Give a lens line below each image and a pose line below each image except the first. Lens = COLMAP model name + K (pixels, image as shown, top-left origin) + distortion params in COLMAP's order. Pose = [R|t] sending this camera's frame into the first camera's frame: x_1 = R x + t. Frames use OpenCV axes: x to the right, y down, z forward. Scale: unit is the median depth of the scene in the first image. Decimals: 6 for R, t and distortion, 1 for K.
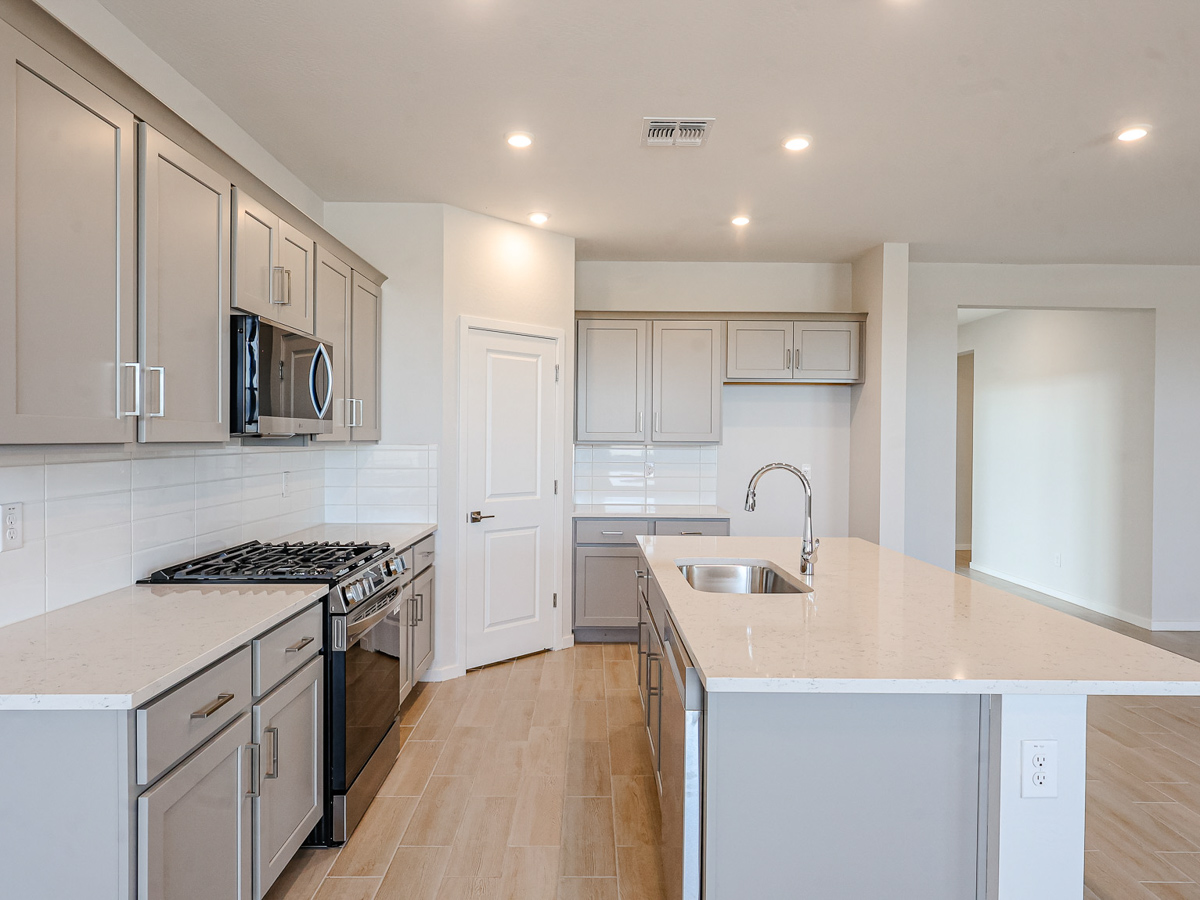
lens RADIAL K [[768.6, 0, 600.0], [0, 768.6, 450.0], [0, 0, 1]] dist [0.000165, 0.000290]
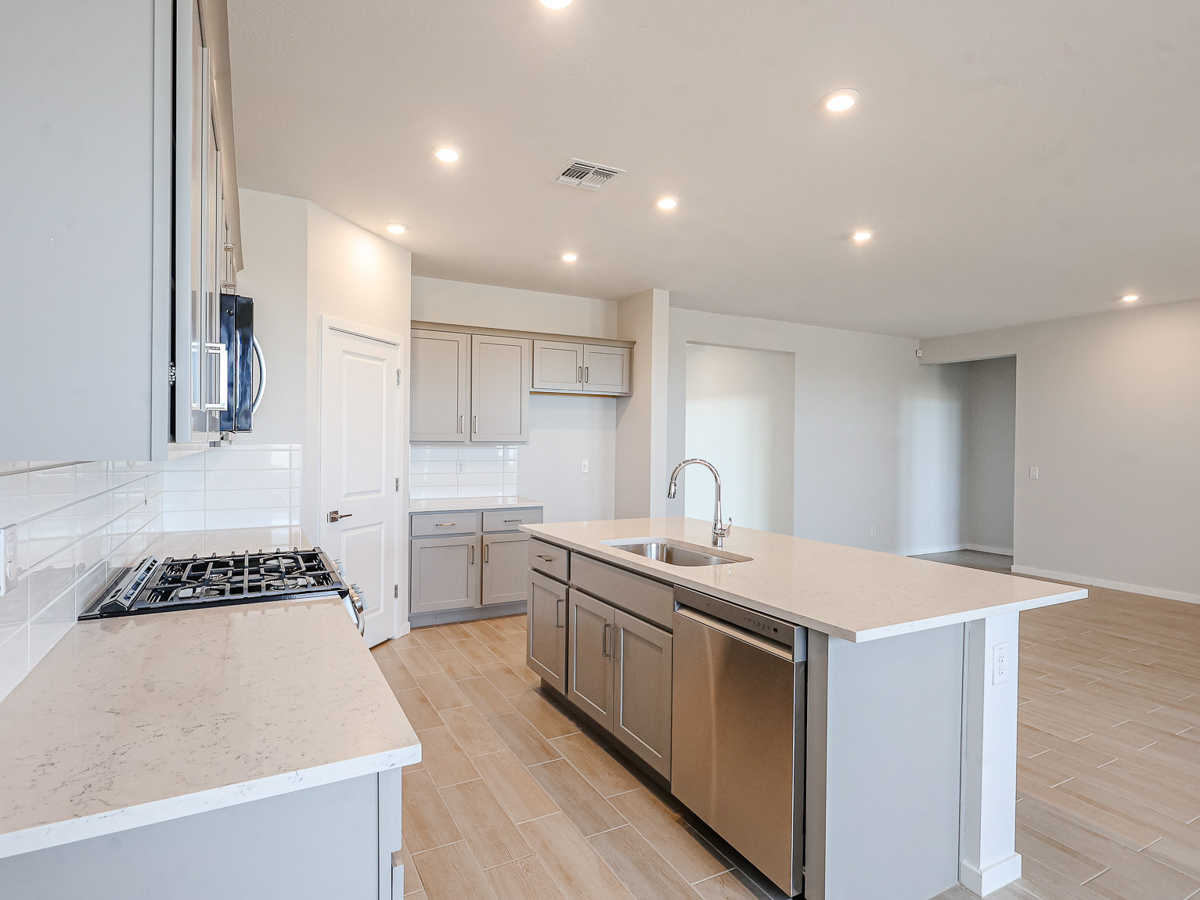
lens RADIAL K [[643.3, 0, 600.0], [0, 643.3, 450.0], [0, 0, 1]] dist [-0.000620, -0.000127]
pose [[0.883206, -0.005887, 0.468948, -0.222161], [0.005889, 0.999982, 0.001462, 0.000821], [-0.468948, 0.001471, 0.883225, 0.083105]]
